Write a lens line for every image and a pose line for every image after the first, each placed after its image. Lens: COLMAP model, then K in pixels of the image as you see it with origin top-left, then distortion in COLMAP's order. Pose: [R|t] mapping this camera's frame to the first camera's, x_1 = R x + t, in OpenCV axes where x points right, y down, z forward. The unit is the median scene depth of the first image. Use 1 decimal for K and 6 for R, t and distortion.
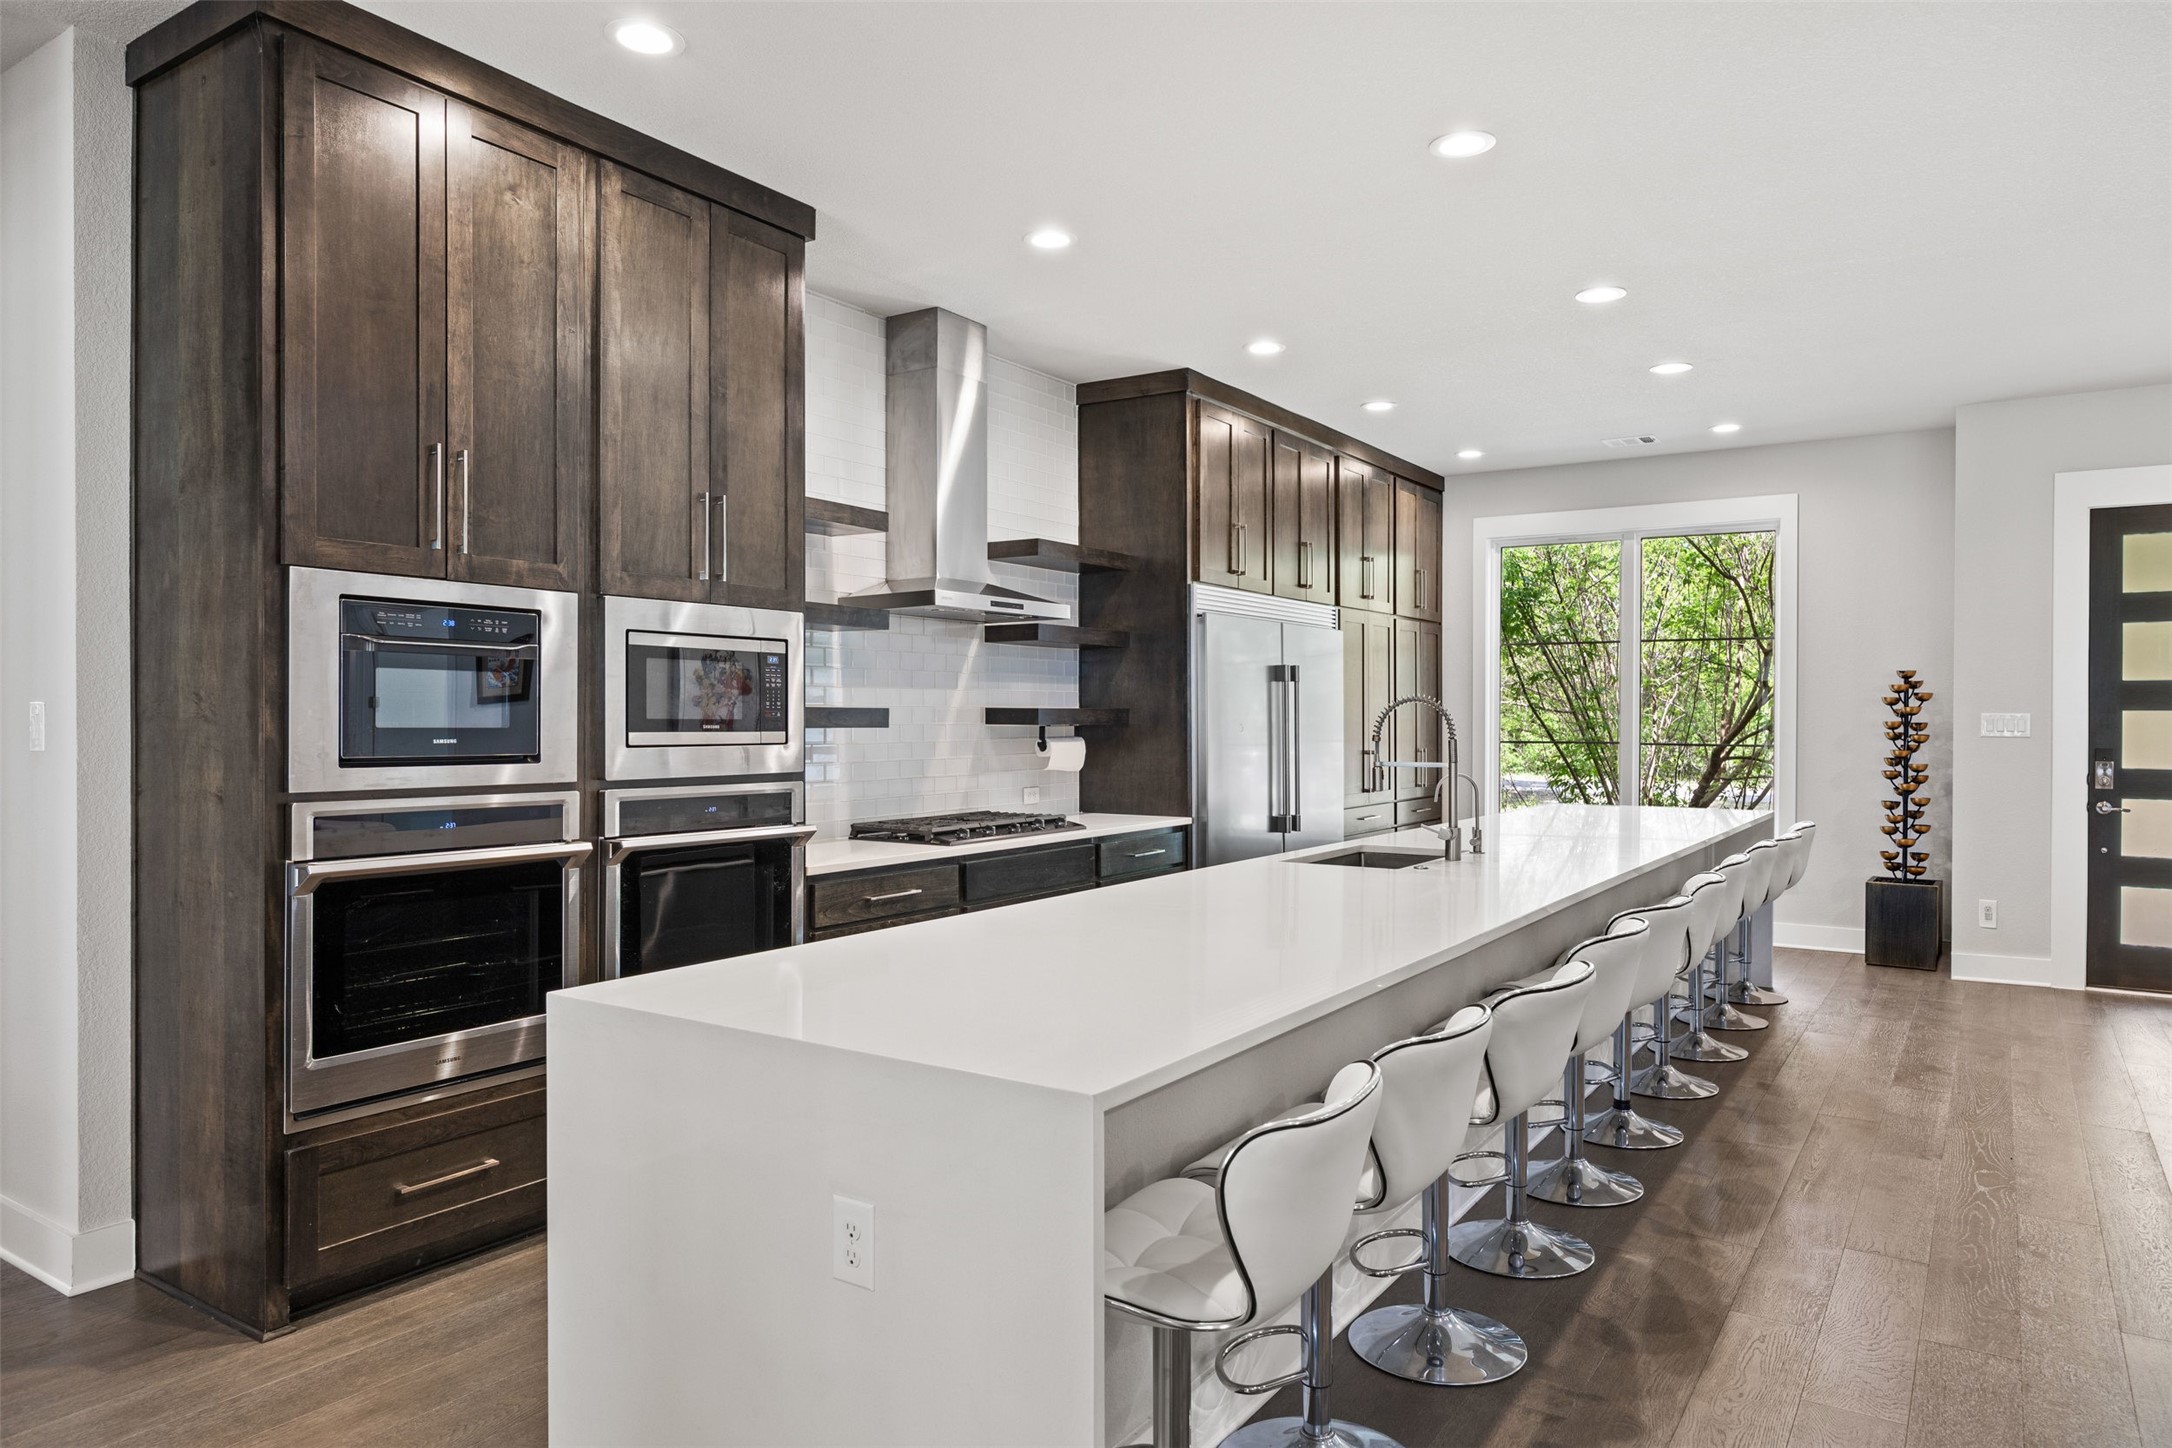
lens RADIAL K [[1370.2, 0, 1076.8], [0, 1370.2, 726.4], [0, 0, 1]] dist [-0.016826, 0.001144]
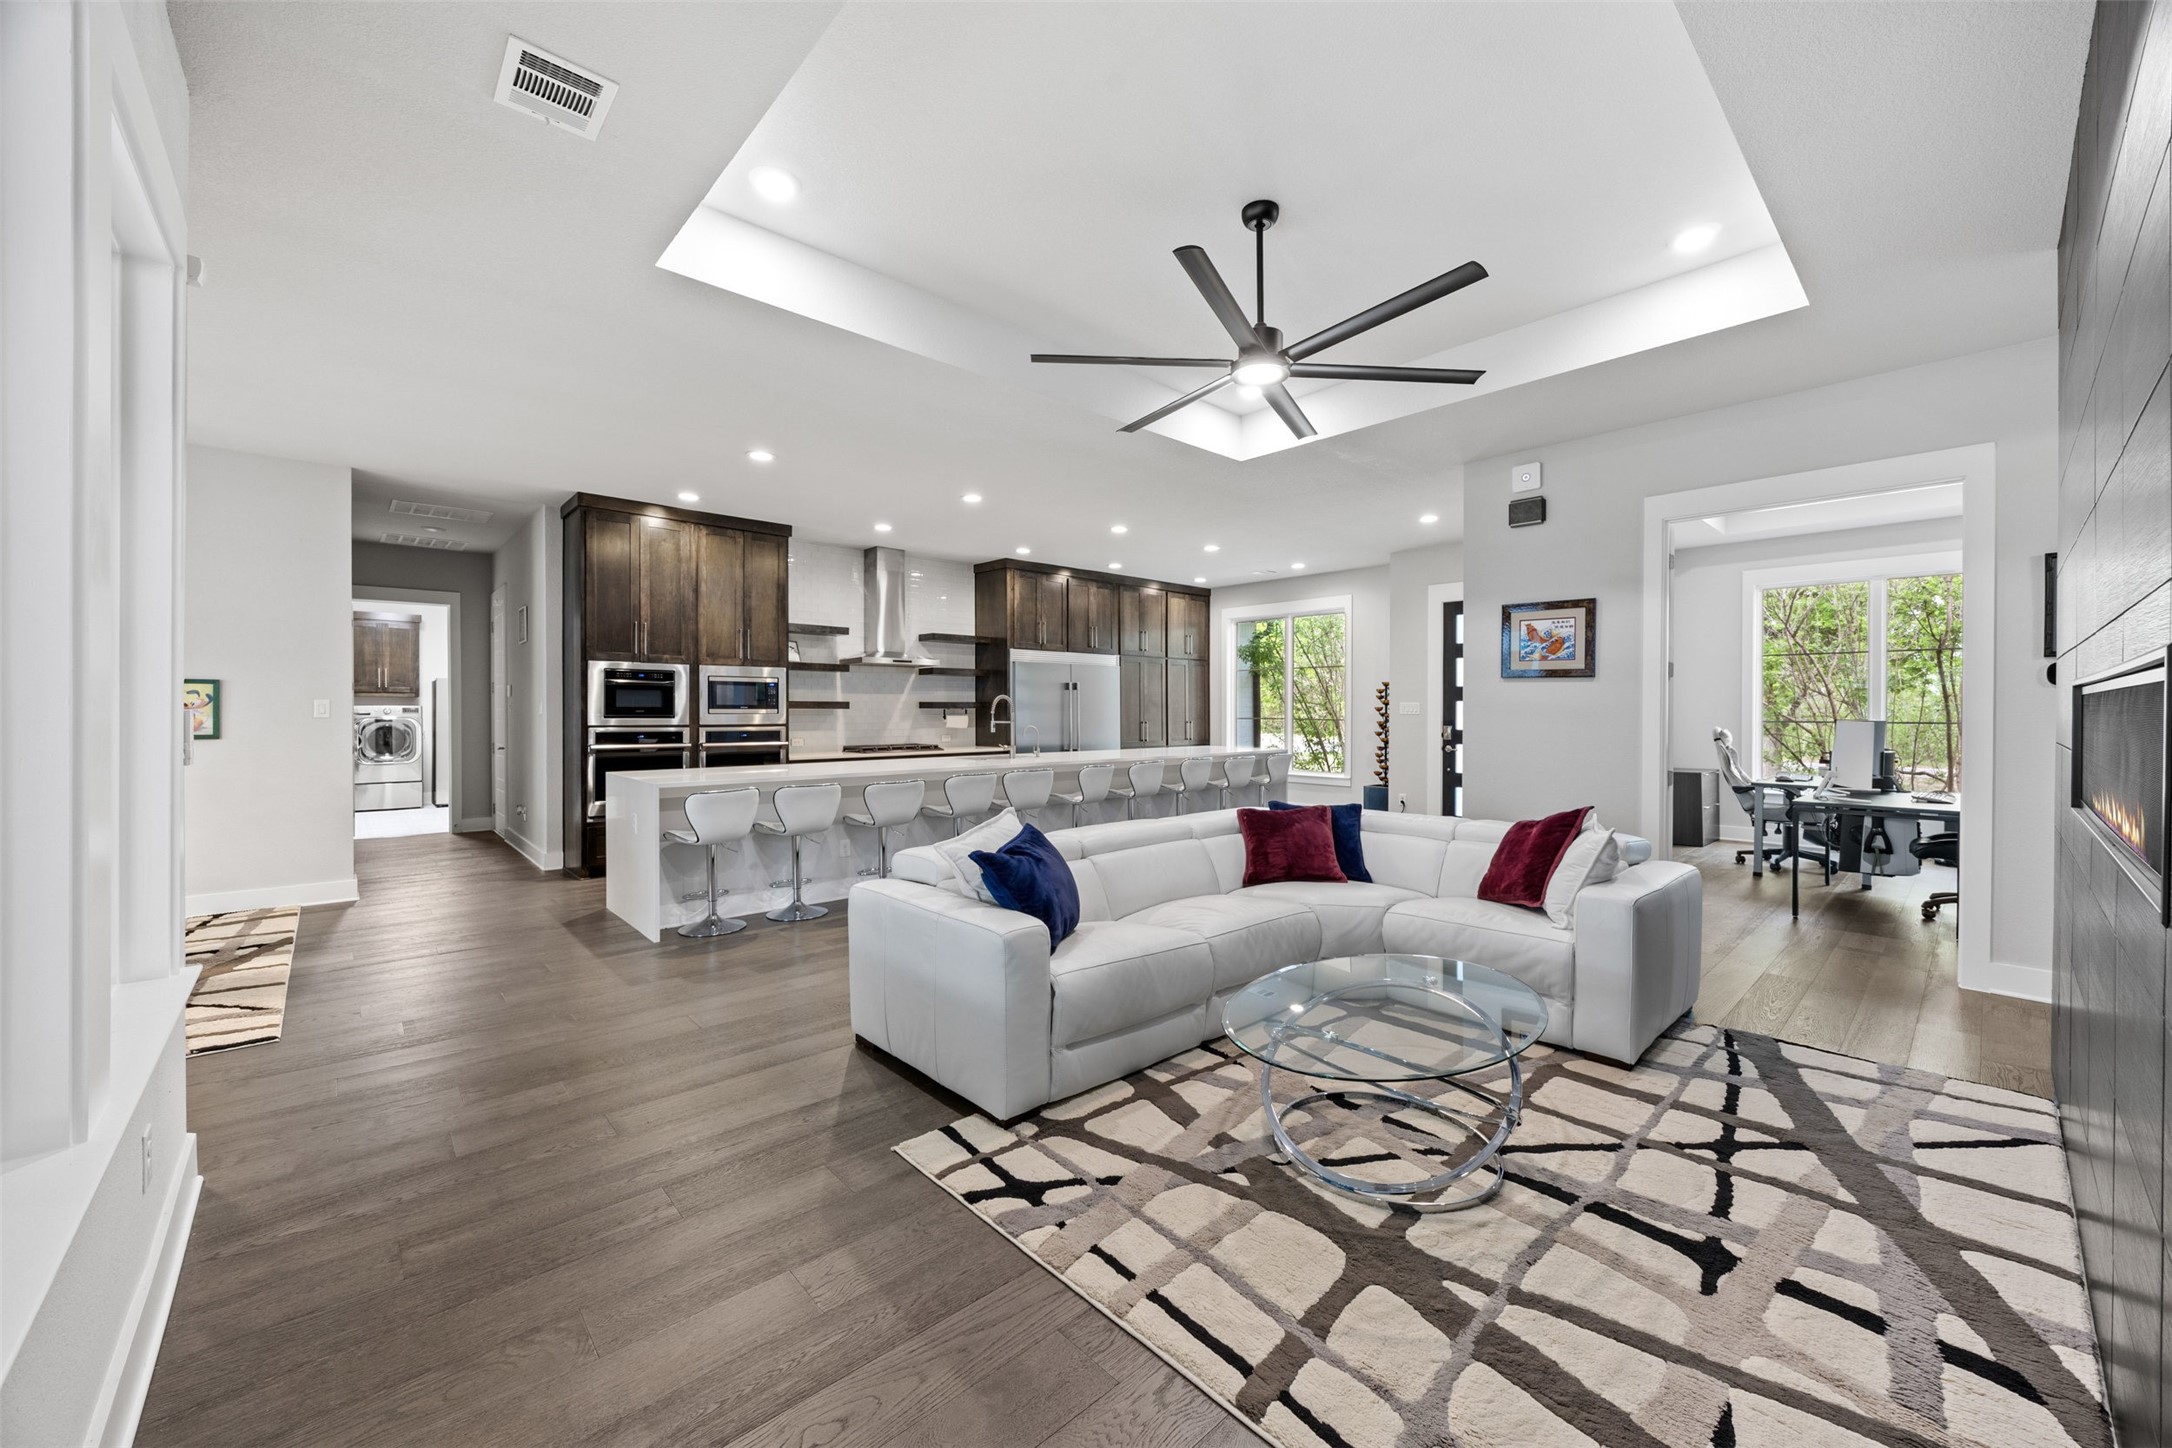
lens RADIAL K [[825.3, 0, 1077.2], [0, 825.3, 711.9], [0, 0, 1]] dist [-0.003771, 0.000039]
pose [[0.969236, -0.001421, -0.246128, 0.588040], [0.000041, 0.999984, -0.005609, 0.013366], [0.246132, 0.005427, 0.969221, -0.376535]]
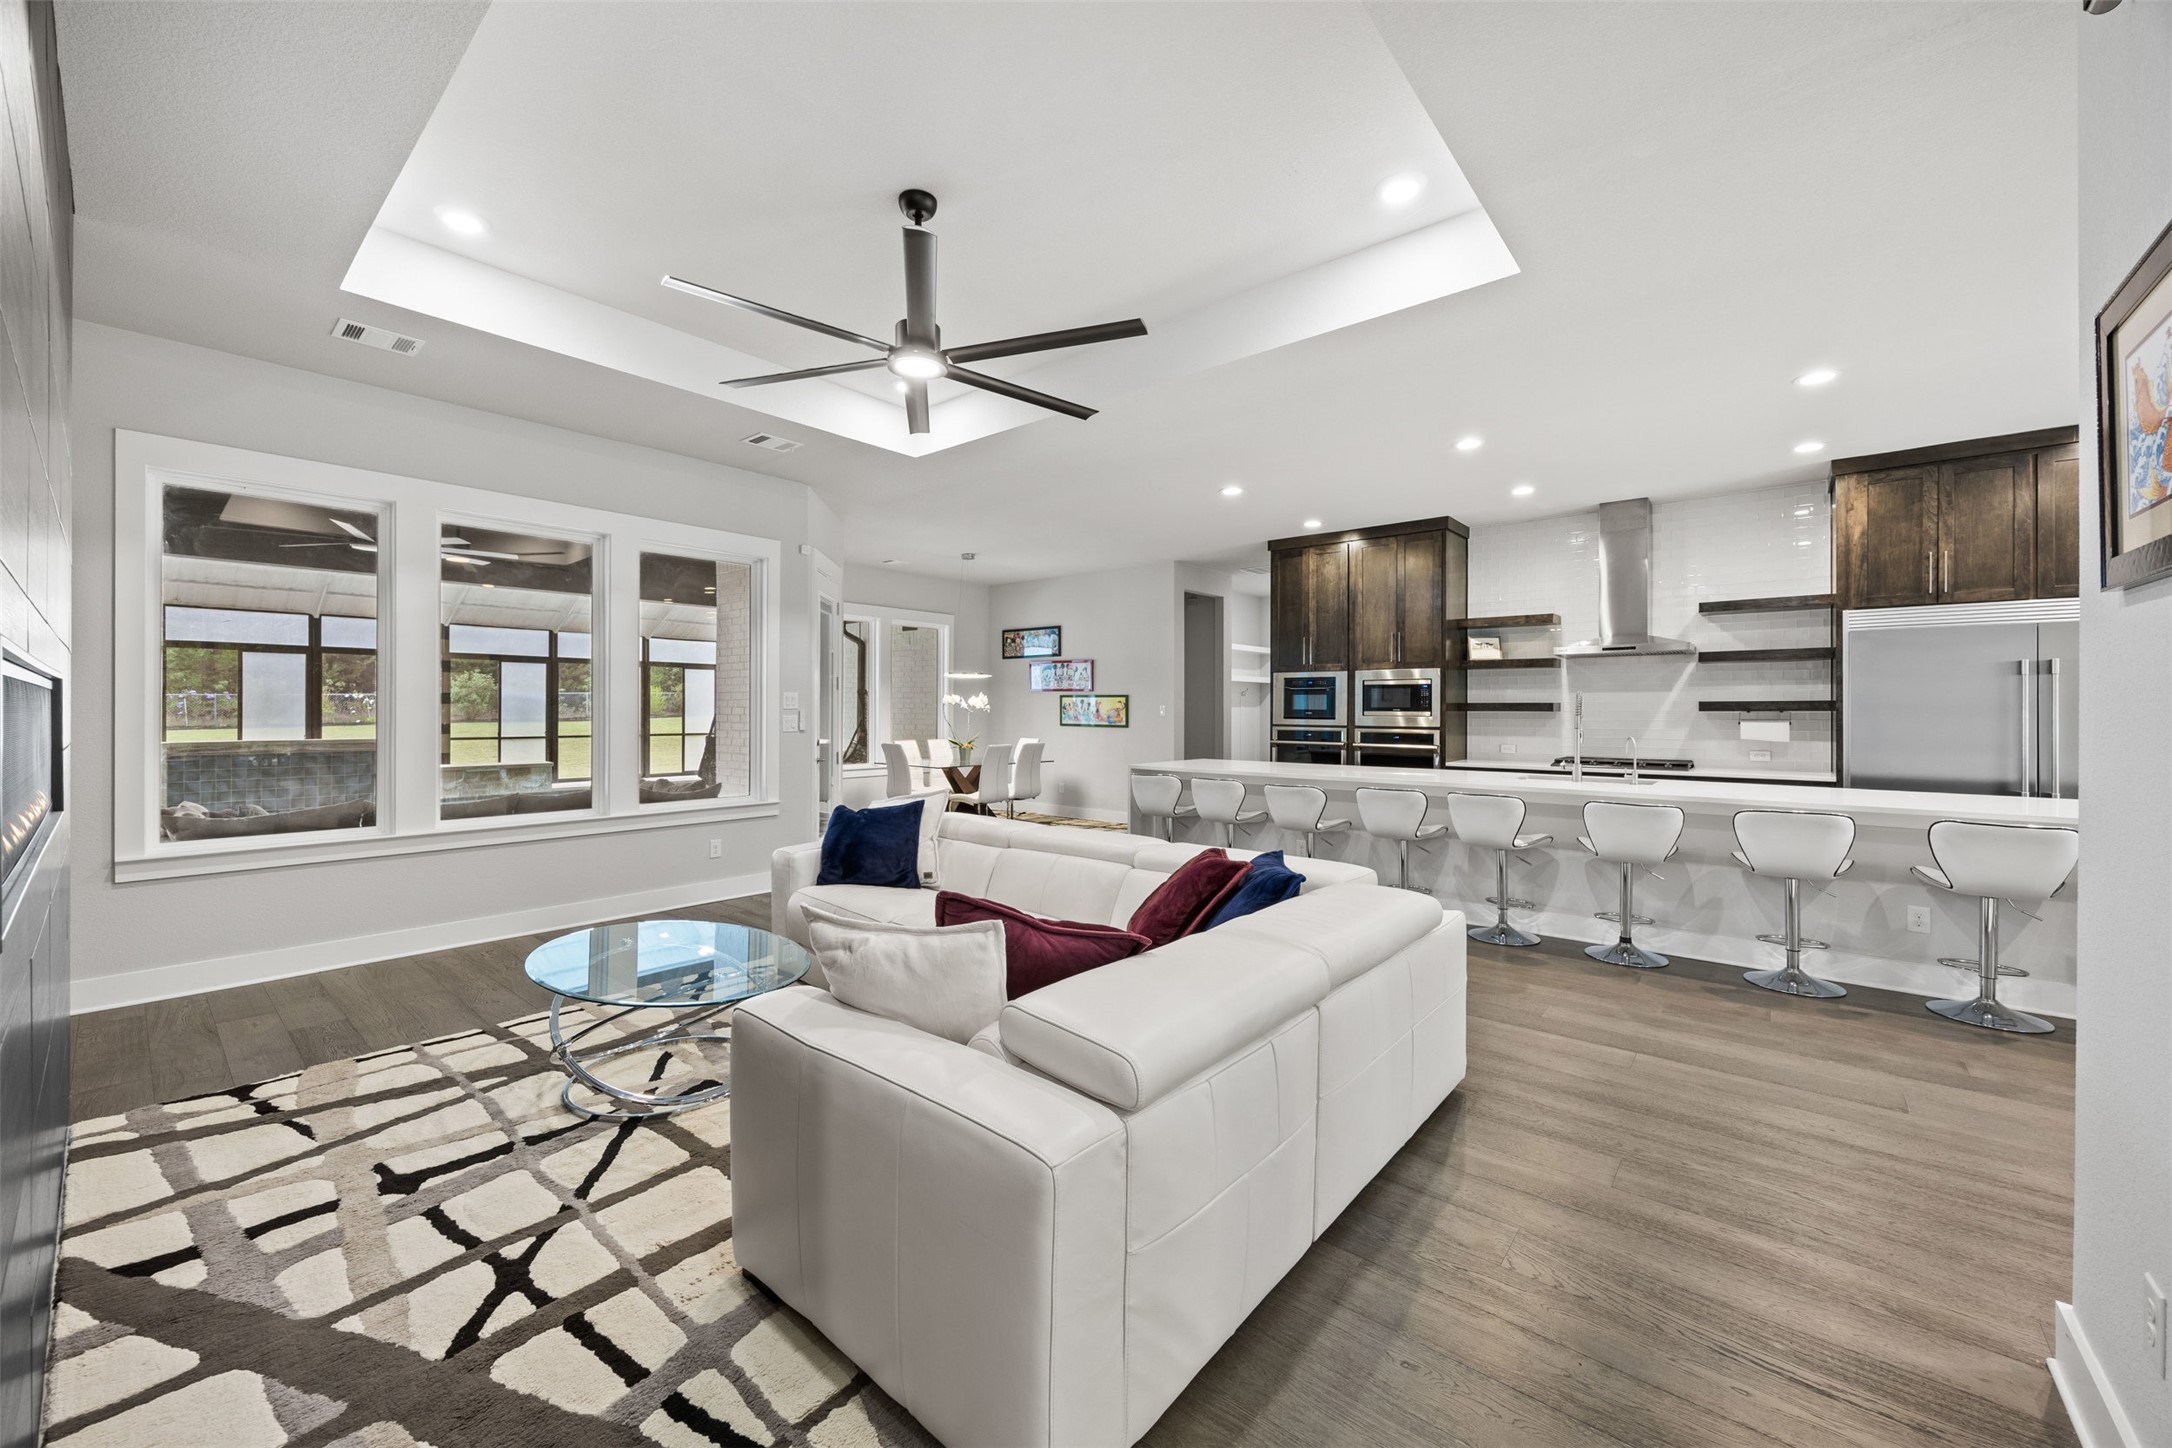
lens RADIAL K [[825.3, 0, 1082.2], [0, 825.3, 711.5], [0, 0, 1]] dist [-0.003771, 0.000039]
pose [[-0.114191, -0.003536, -0.993453, 1.085788], [-0.011586, 0.999930, -0.002227, 0.010769], [0.993391, 0.011256, -0.114224, 0.347812]]
